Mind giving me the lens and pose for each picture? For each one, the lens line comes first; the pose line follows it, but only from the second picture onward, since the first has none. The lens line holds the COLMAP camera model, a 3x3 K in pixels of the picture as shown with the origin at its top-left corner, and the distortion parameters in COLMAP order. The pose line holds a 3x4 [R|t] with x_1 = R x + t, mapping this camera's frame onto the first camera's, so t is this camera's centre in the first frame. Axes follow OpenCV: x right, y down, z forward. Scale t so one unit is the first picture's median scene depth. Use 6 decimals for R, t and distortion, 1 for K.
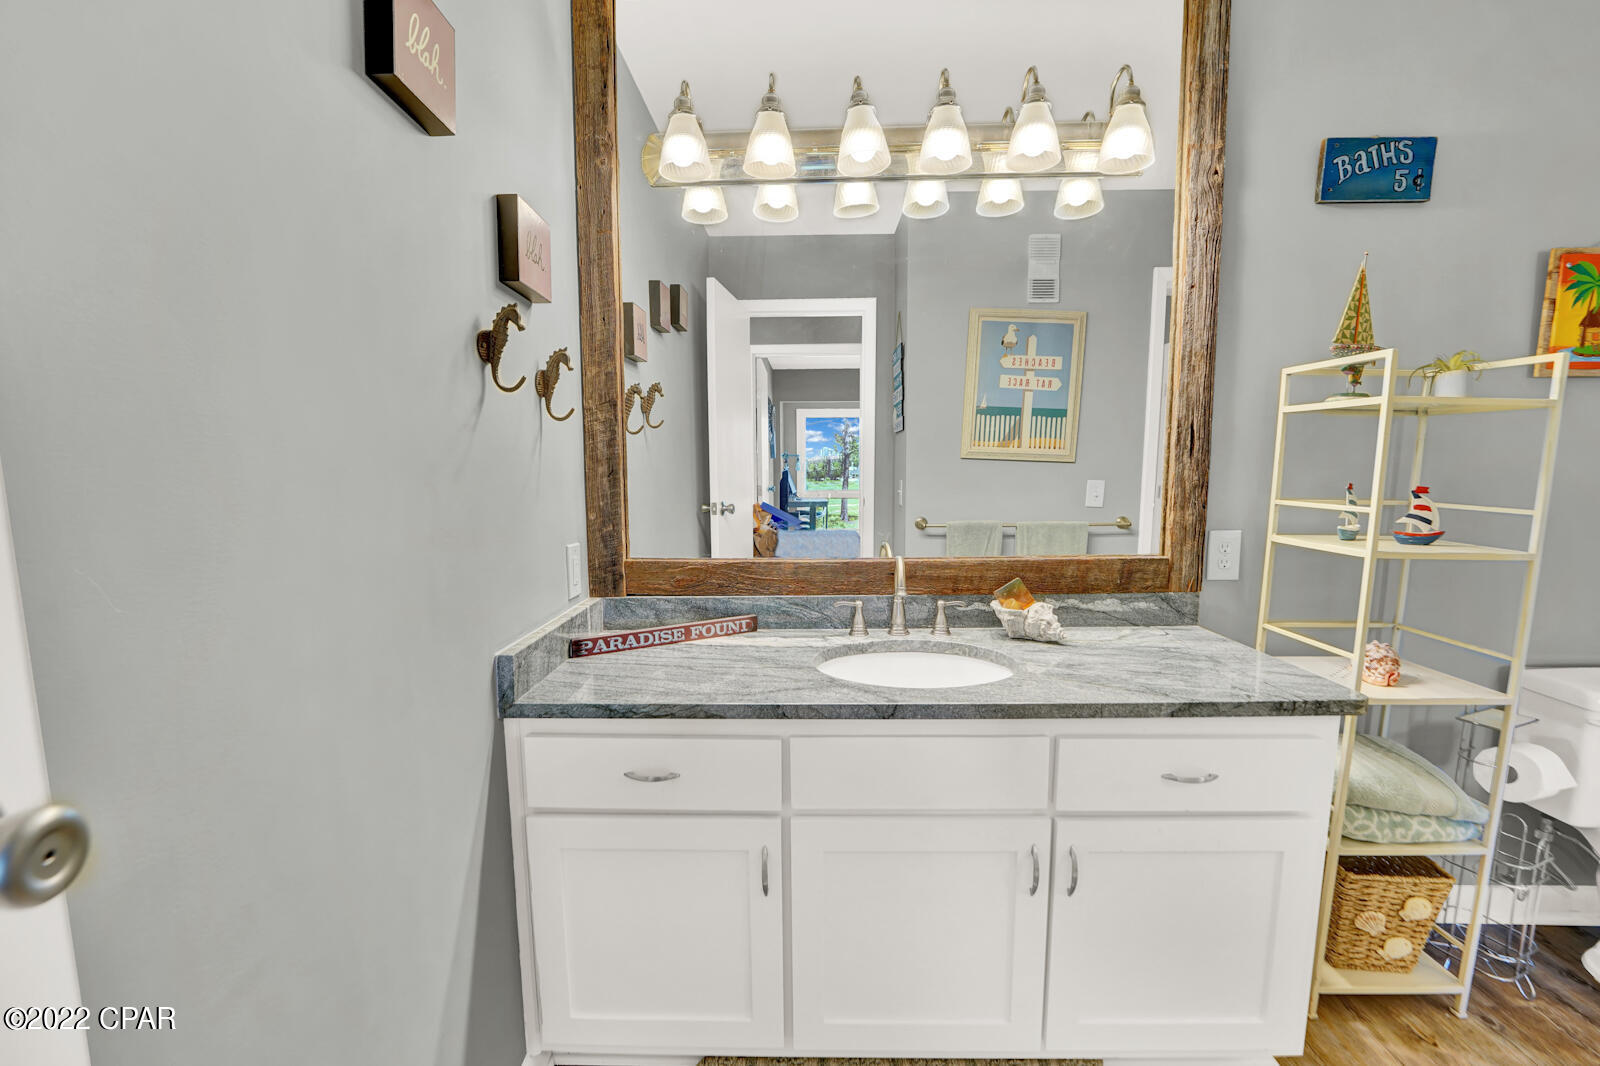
lens RADIAL K [[659.1, 0, 793.0], [0, 659.1, 545.3], [0, 0, 1]] dist [-0.030274, 0.003426]
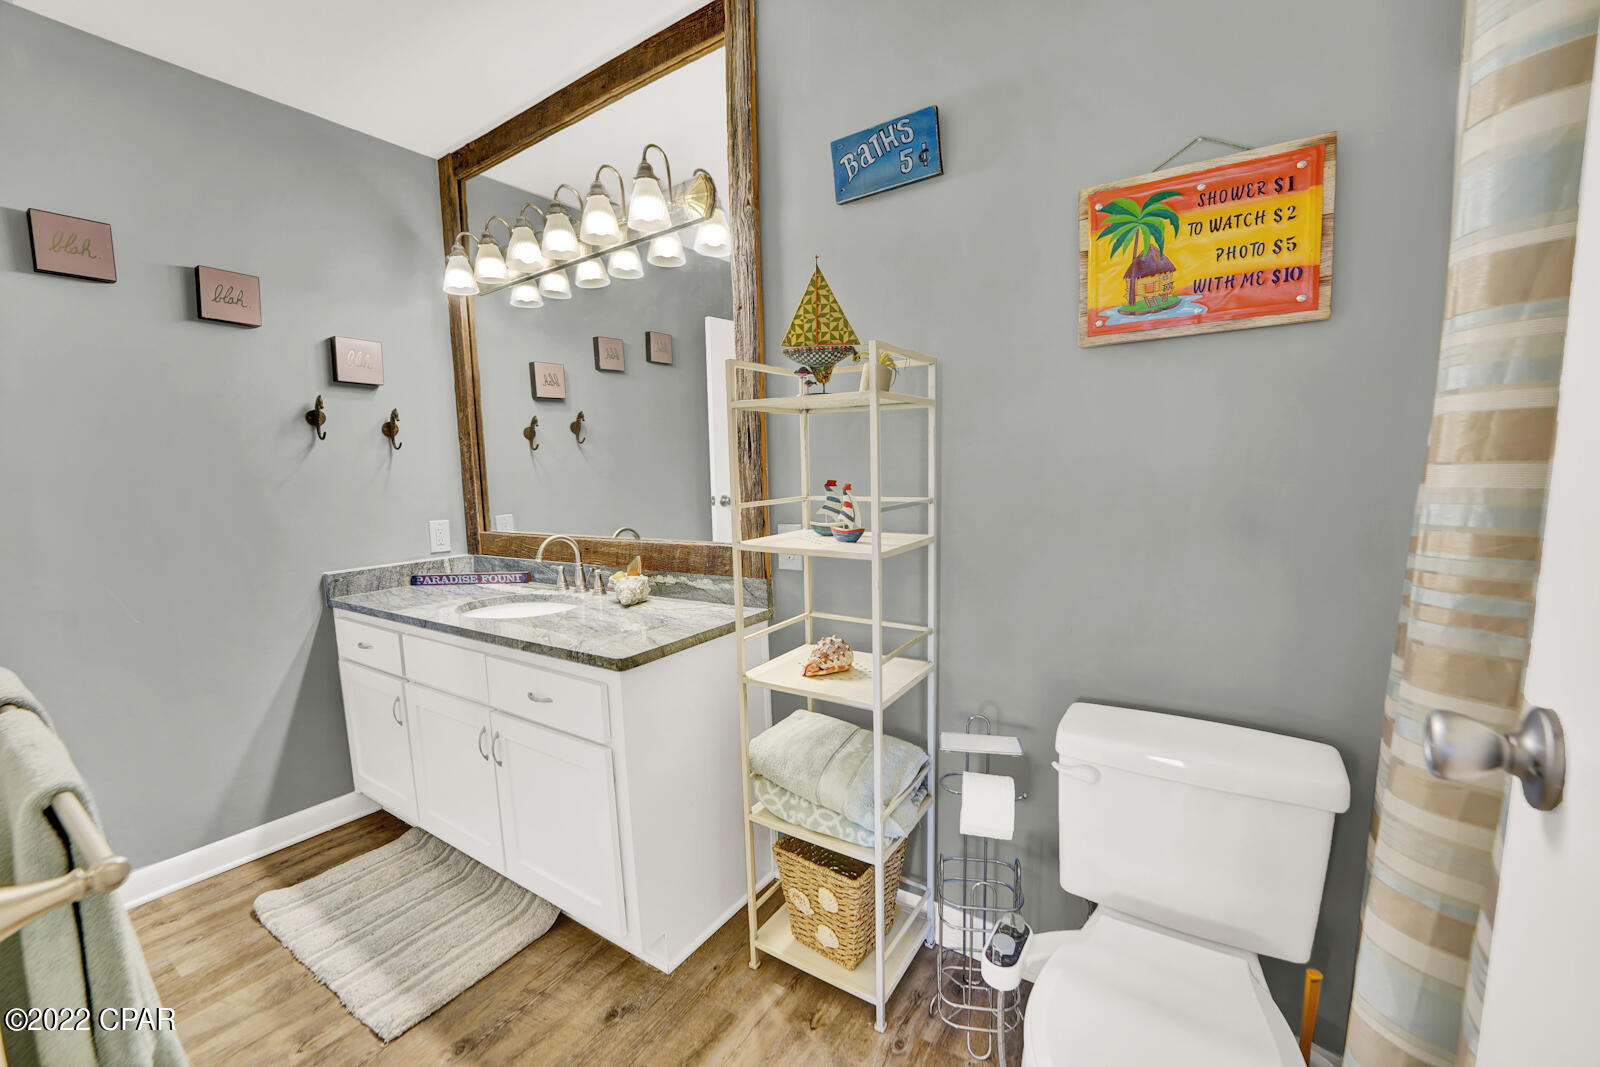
lens RADIAL K [[659.1, 0, 814.0], [0, 659.1, 546.5], [0, 0, 1]] dist [-0.030274, 0.003426]
pose [[0.844947, 0.047067, -0.532774, 1.373731], [-0.039123, 0.998891, 0.026198, -0.017010], [0.533417, -0.001292, 0.845852, 0.101561]]
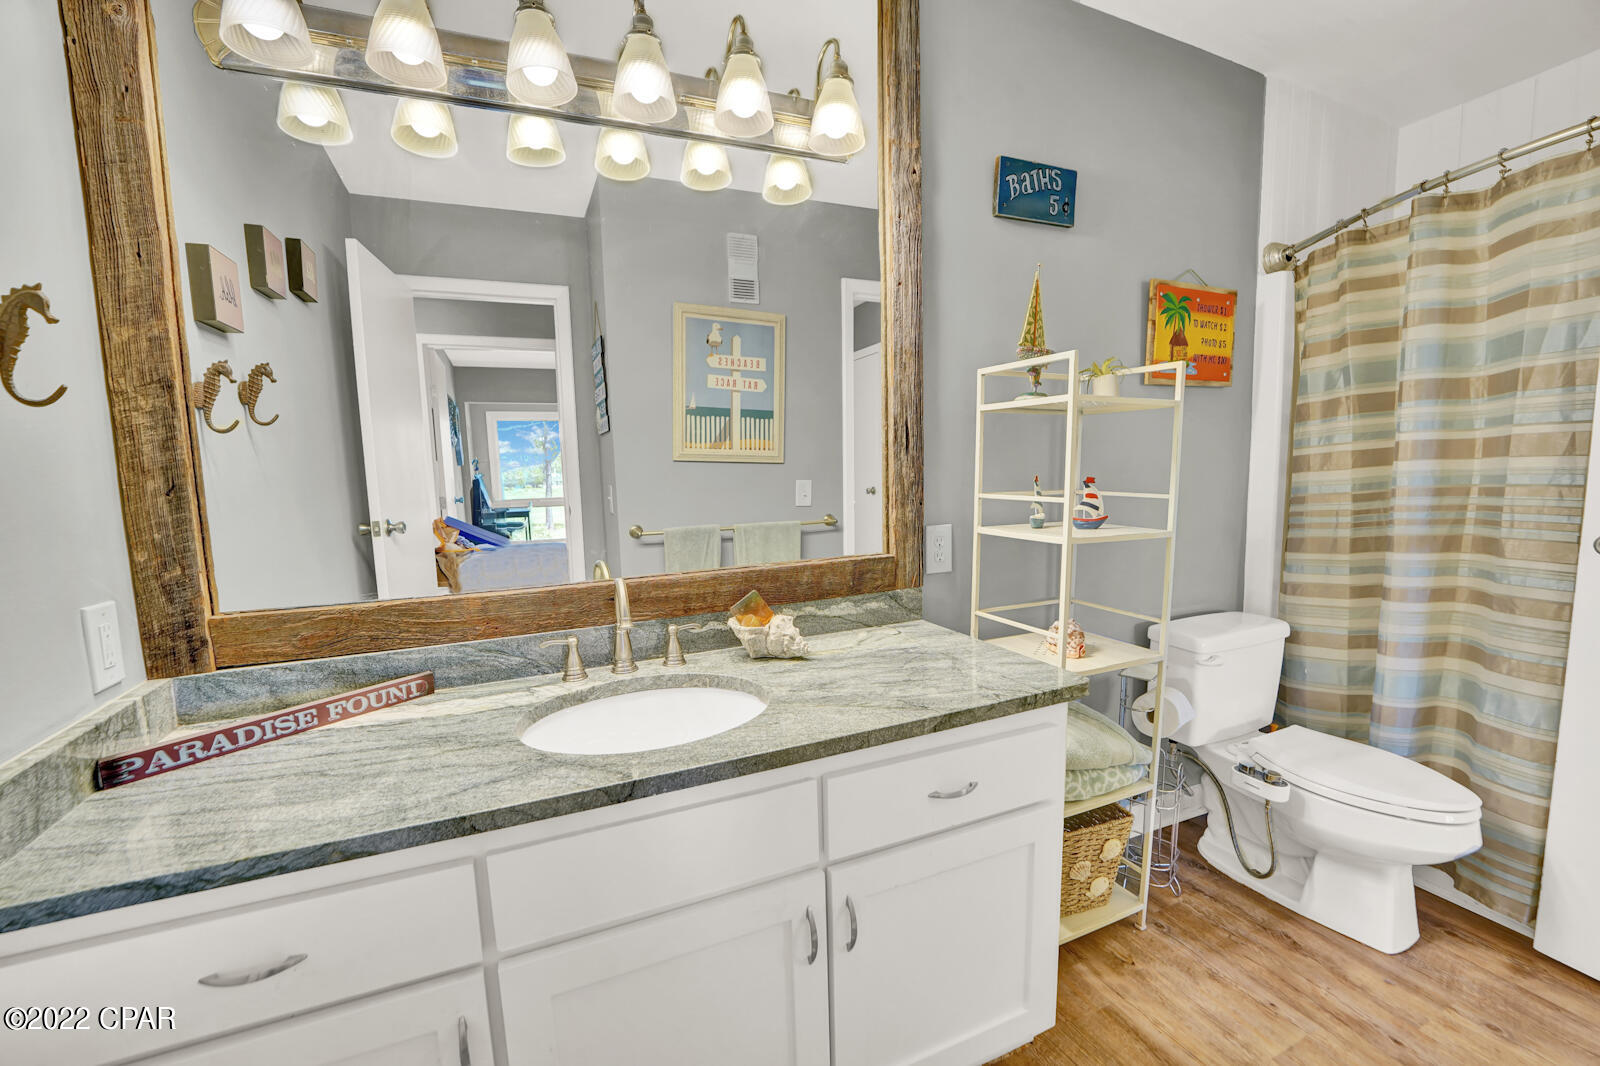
lens RADIAL K [[659.1, 0, 793.1], [0, 659.1, 547.0], [0, 0, 1]] dist [-0.030274, 0.003426]
pose [[0.906206, -0.067940, 0.417342, 0.018186], [0.069508, 0.997516, 0.011459, -0.017193], [-0.417084, 0.018624, 0.908677, 0.161954]]
